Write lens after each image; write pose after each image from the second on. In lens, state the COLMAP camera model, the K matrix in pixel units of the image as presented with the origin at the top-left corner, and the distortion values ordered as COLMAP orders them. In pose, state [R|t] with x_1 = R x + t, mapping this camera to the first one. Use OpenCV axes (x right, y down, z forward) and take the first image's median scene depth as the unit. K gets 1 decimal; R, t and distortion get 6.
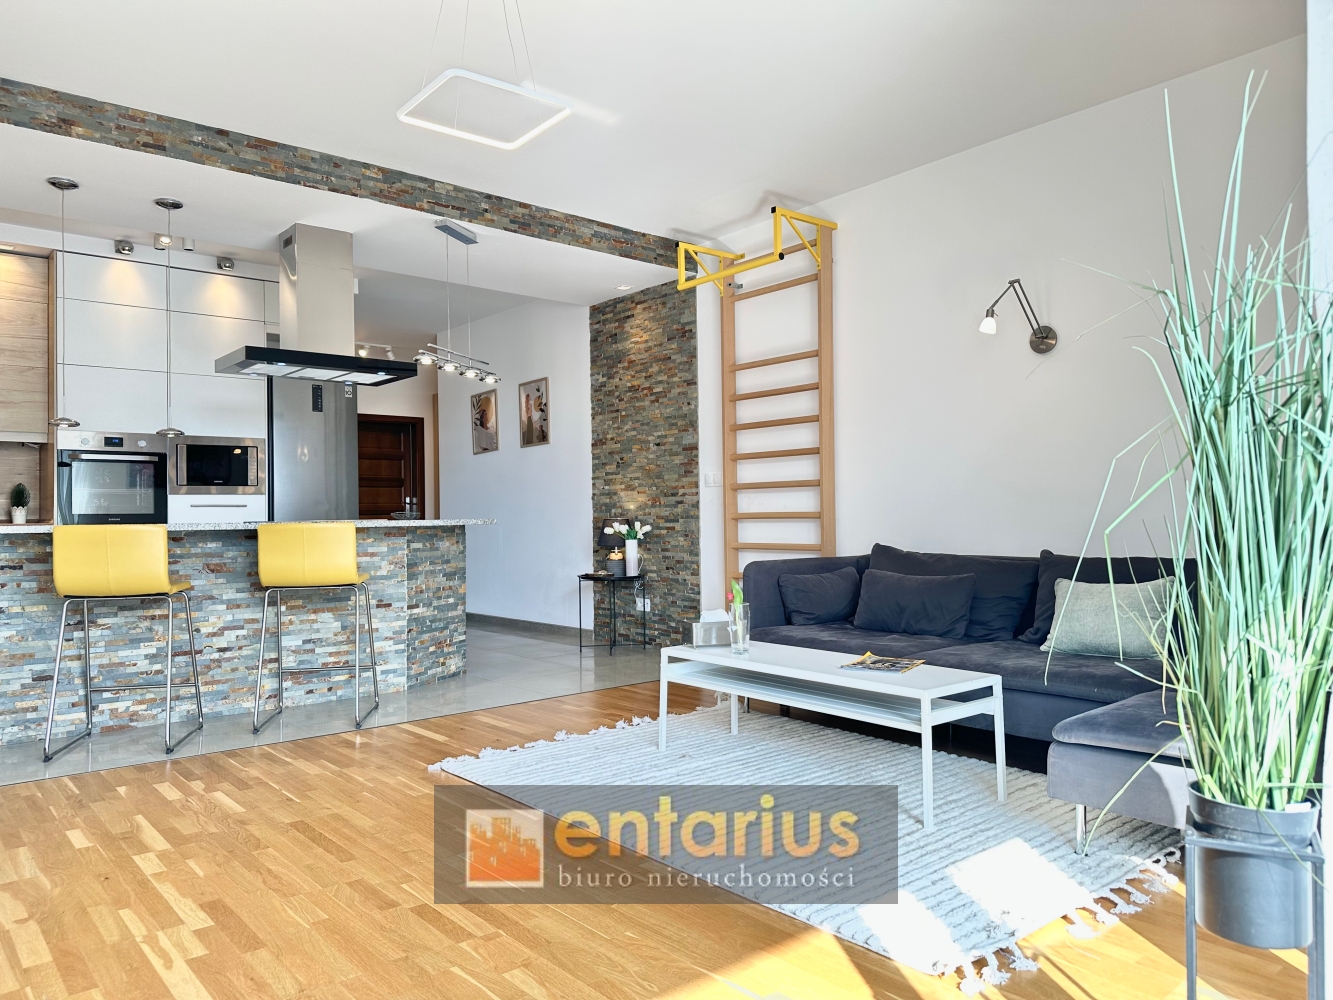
lens RADIAL K [[947.8, 0, 666.5], [0, 947.8, 500.0], [0, 0, 1]] dist [-0.000357, -0.001197]
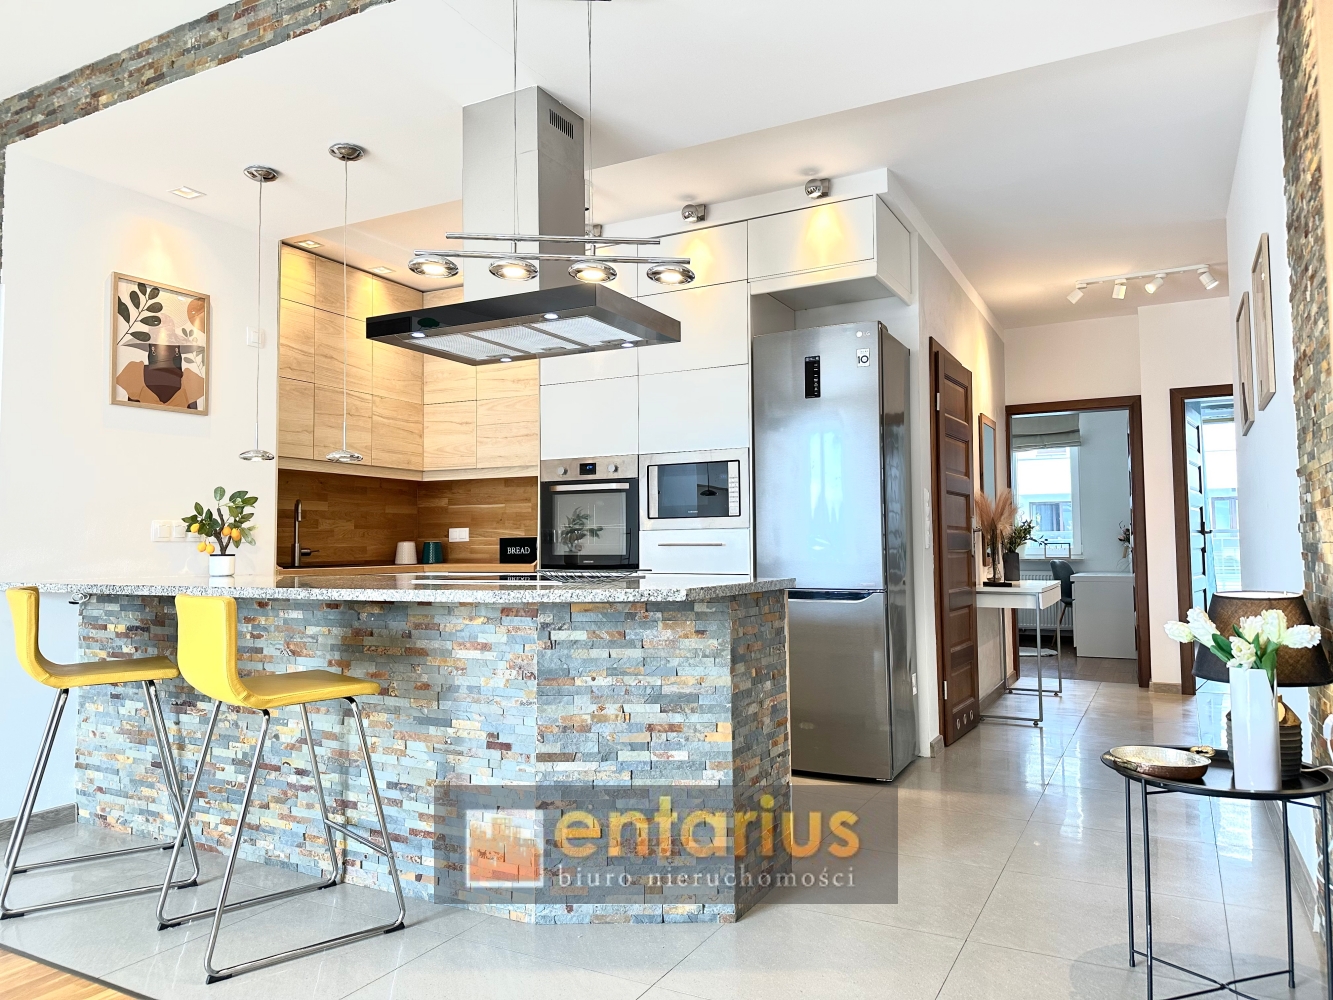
lens RADIAL K [[946.7, 0, 666.5], [0, 946.7, 500.0], [0, 0, 1]] dist [-0.007123, -0.002162]
pose [[0.376467, -0.039001, -0.925609, 0.322654], [0.022043, 0.999208, -0.033137, -0.009021], [0.926168, -0.007928, 0.377028, 1.227667]]
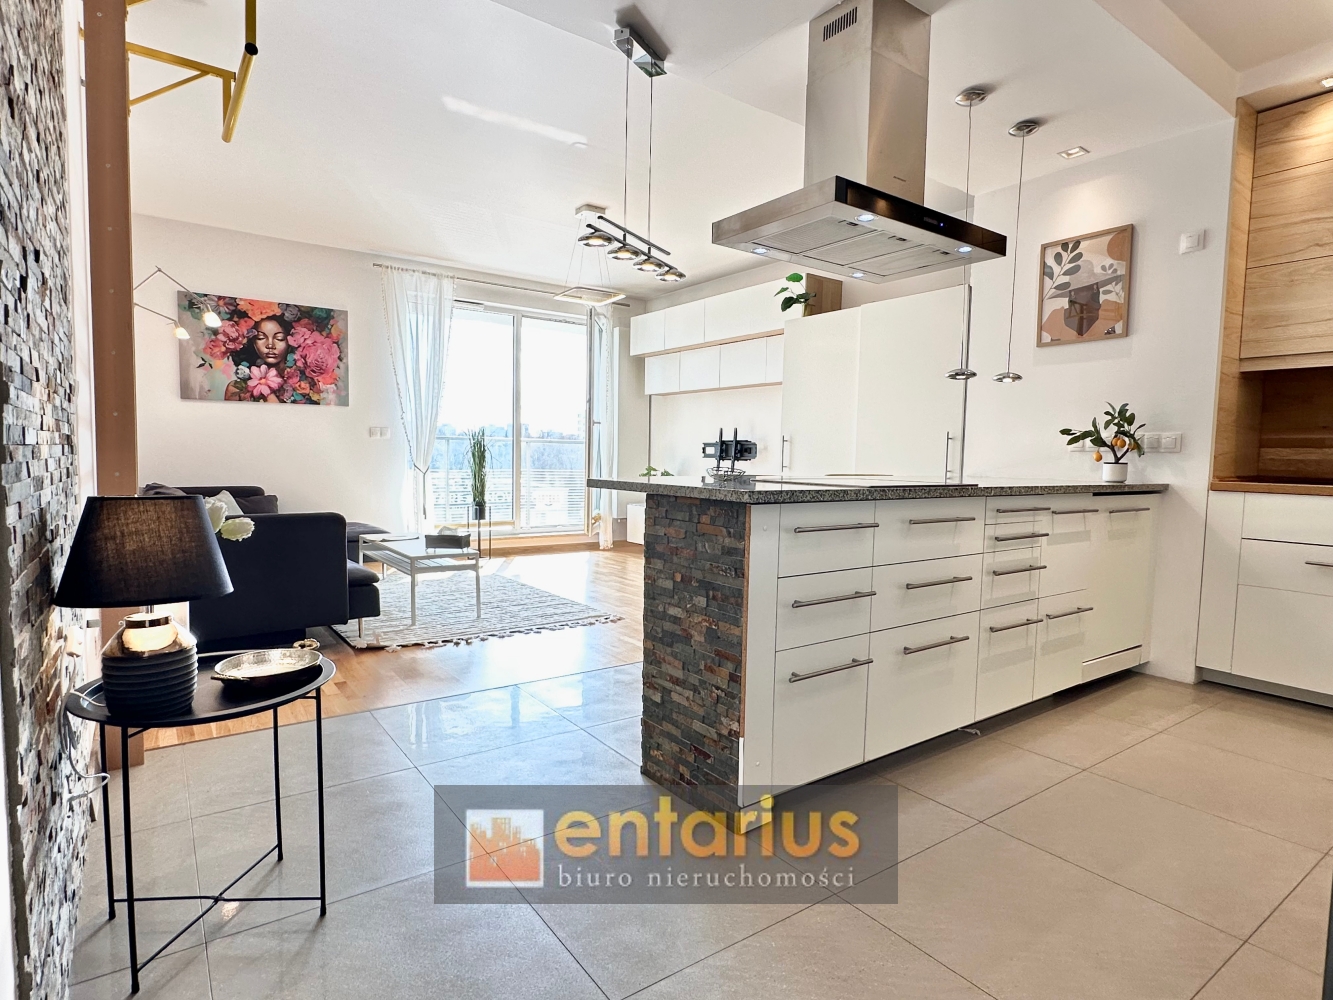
lens RADIAL K [[737.4, 0, 666.5], [0, 737.4, 500.0], [0, 0, 1]] dist [0.003936, 0.000603]
pose [[-0.997217, -0.010797, 0.073771, -0.327404], [-0.007766, 0.999119, 0.041252, 0.016930], [-0.074151, 0.040564, -0.996422, 2.074802]]
